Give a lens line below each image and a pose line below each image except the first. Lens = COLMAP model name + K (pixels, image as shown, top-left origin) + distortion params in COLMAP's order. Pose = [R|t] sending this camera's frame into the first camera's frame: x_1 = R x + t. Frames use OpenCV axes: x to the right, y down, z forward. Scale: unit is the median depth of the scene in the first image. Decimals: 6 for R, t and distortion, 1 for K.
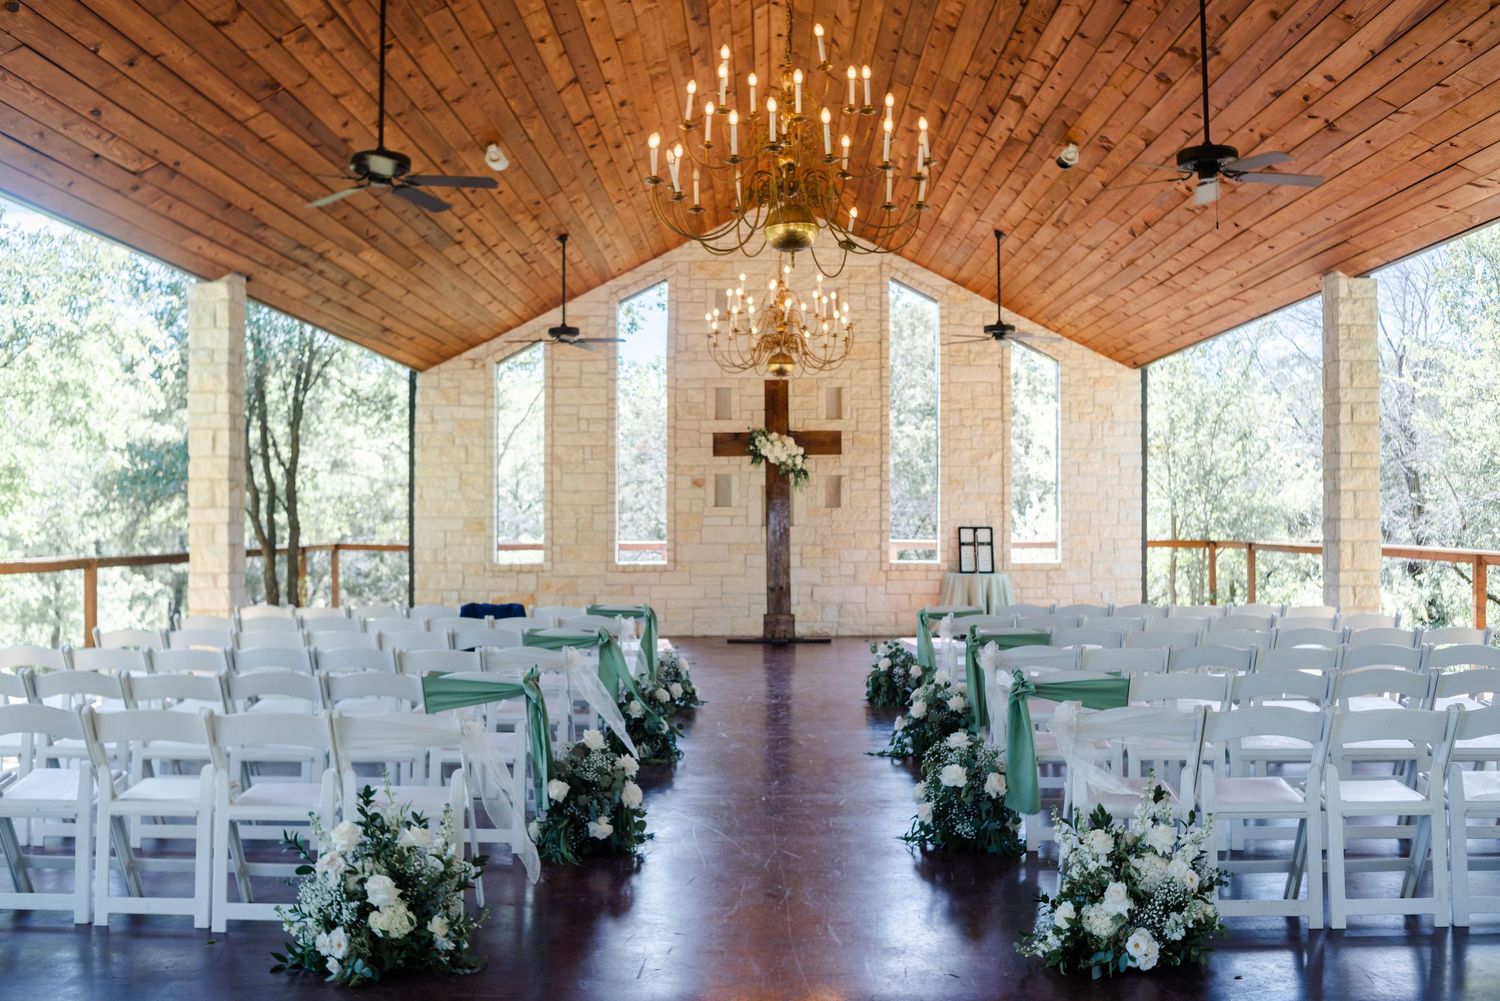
lens RADIAL K [[1438.7, 0, 750.0], [0, 1438.7, 500.5], [0, 0, 1]] dist [-0.129731, 0.001734]
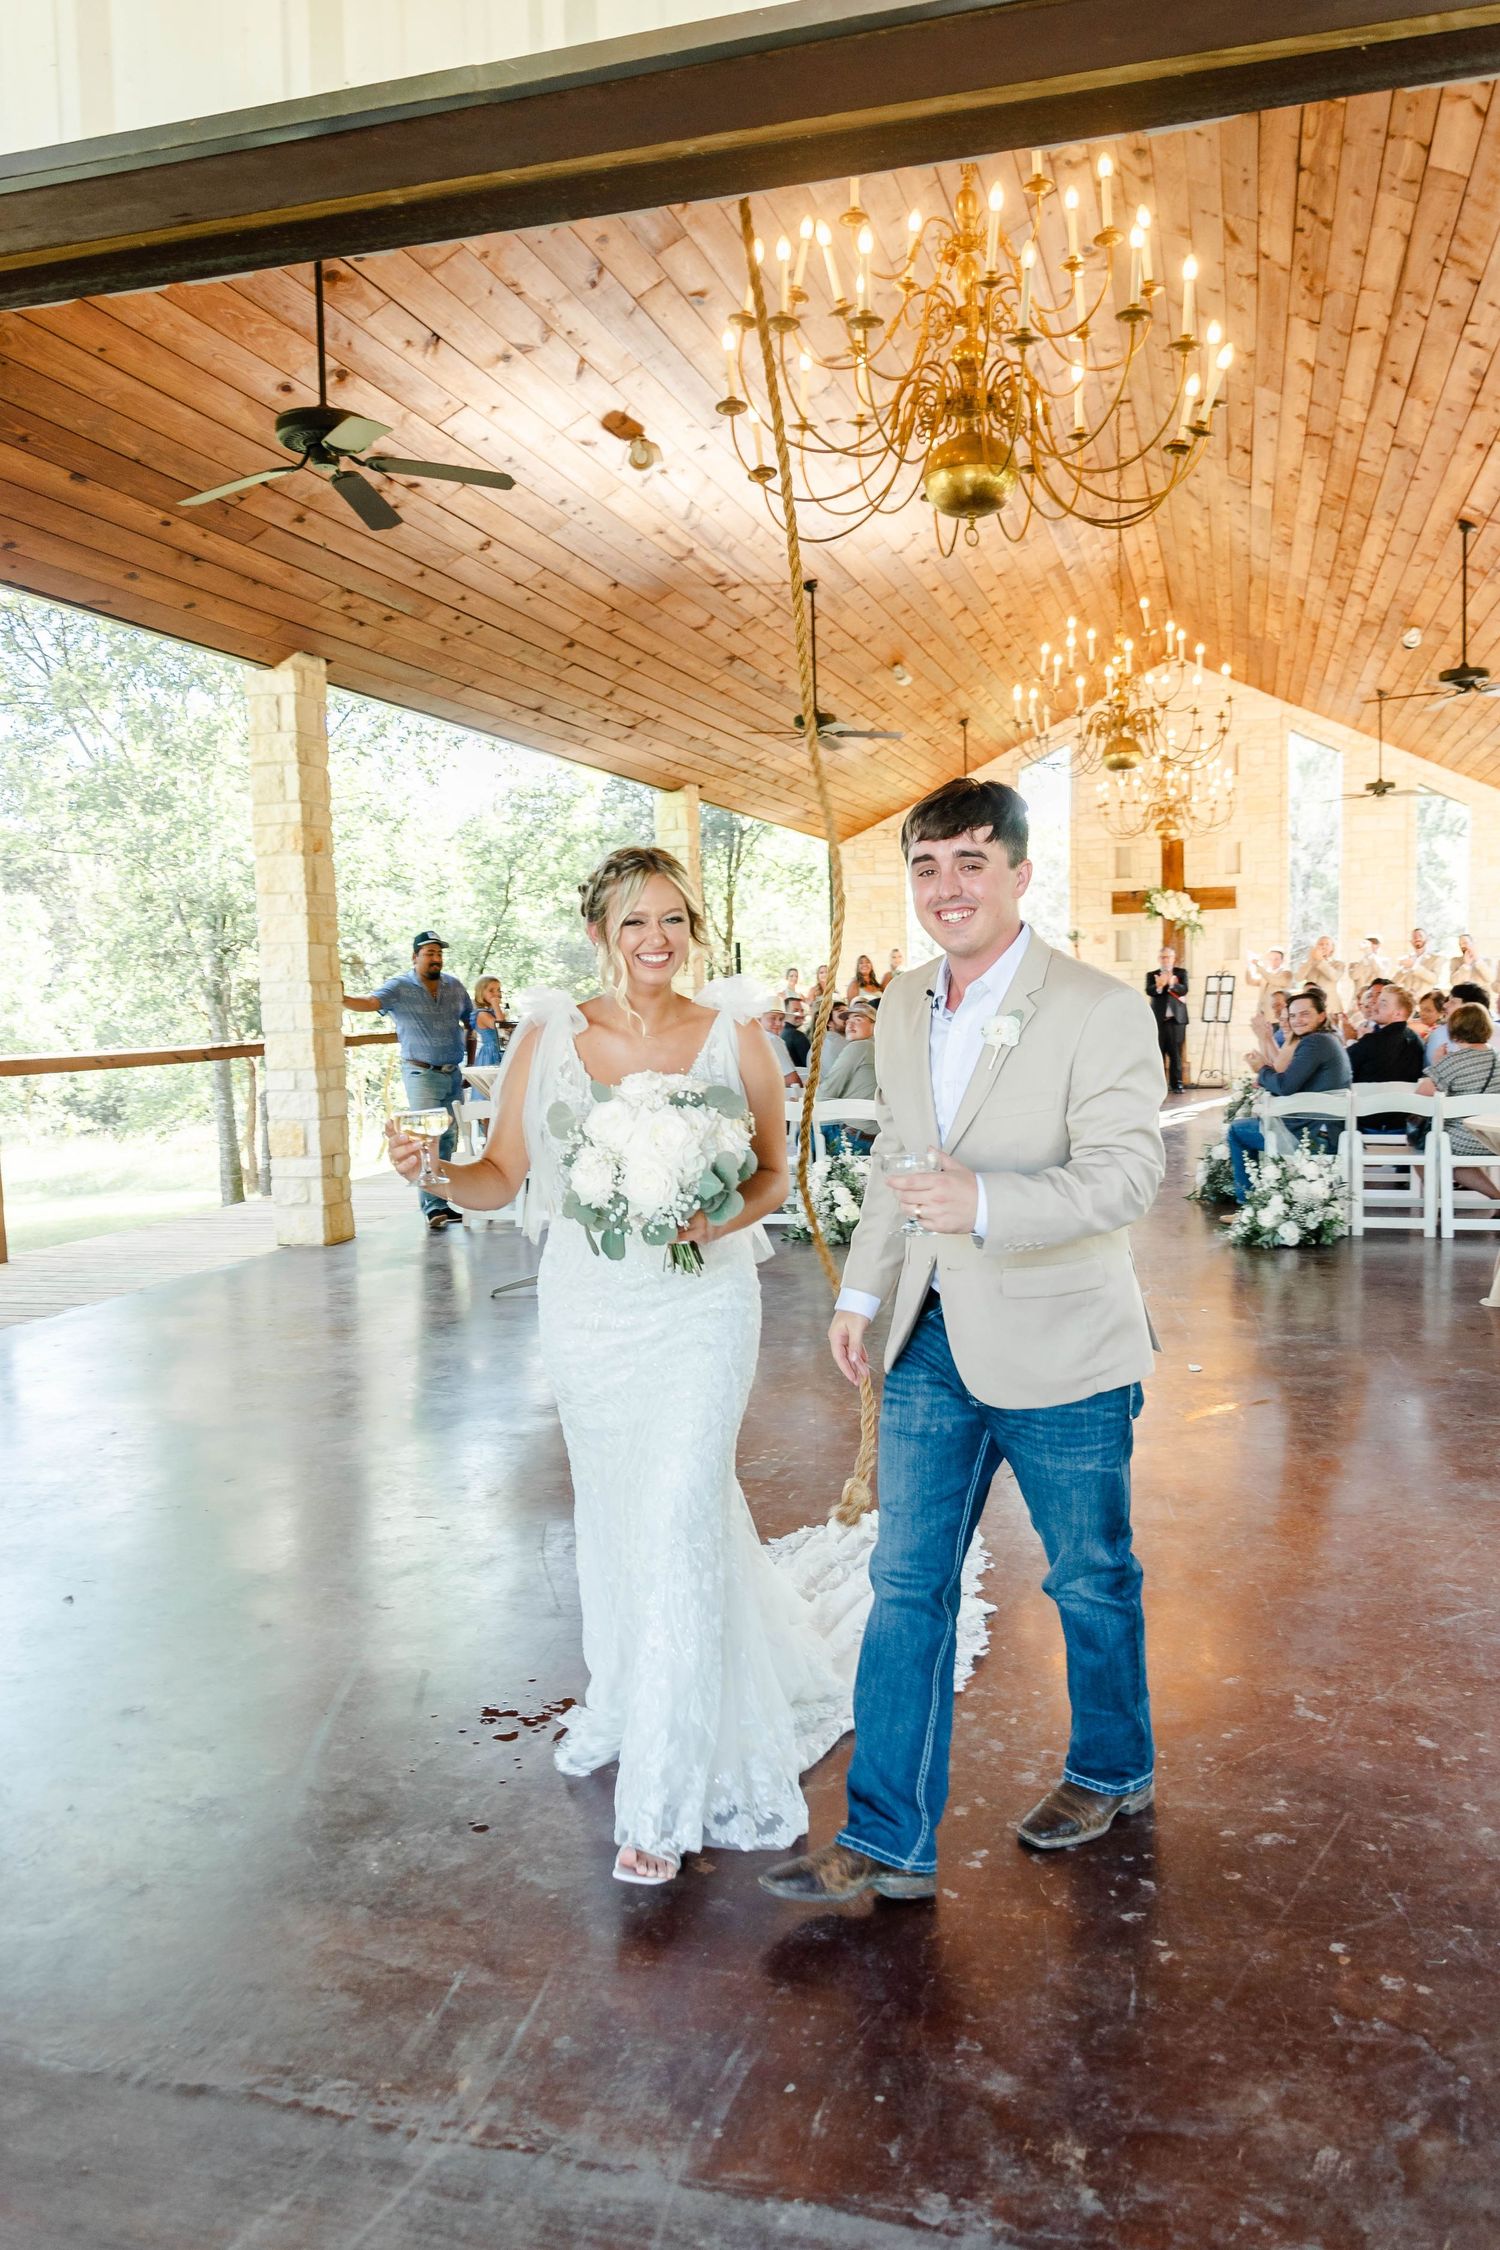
lens RADIAL K [[1706.2, 0, 750.0], [0, 1706.2, 1125.0], [0, 0, 1]] dist [0.002100, 0.004324]
pose [[0.963408, 0.000152, -0.268039, 0.055809], [0.027071, 0.994831, 0.097865, -0.006527], [0.266668, -0.101540, 0.958425, -0.299074]]
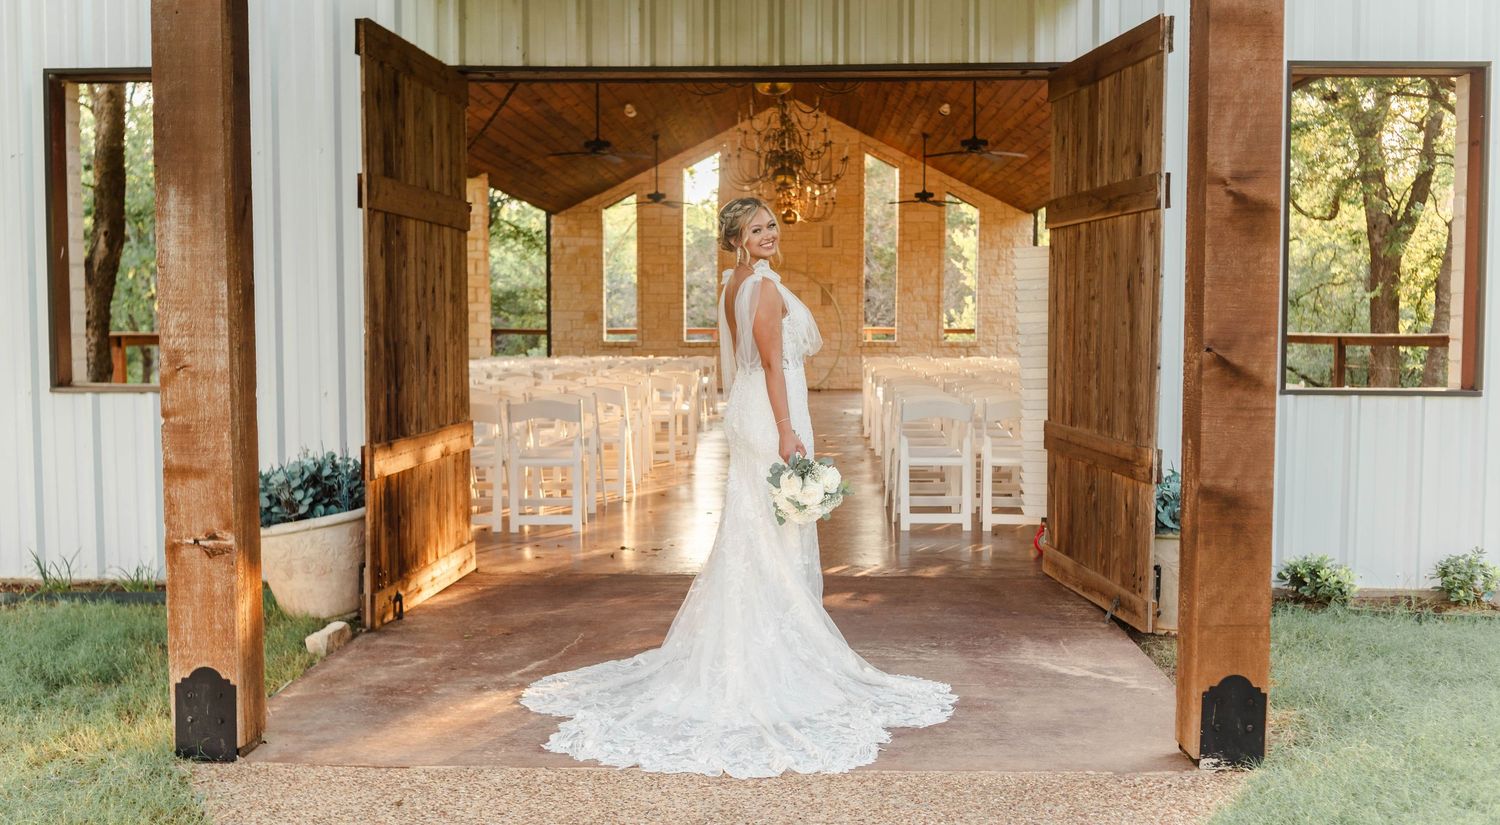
lens RADIAL K [[1510.8, 0, 731.2], [0, 1510.8, 413.3], [0, 0, 1]] dist [-0.011146, -0.011651]
pose [[0.999369, 0.003976, -0.035291, 0.014155], [-0.001341, 0.997229, 0.074380, 0.000556], [0.035489, -0.074286, 0.996605, -0.635436]]
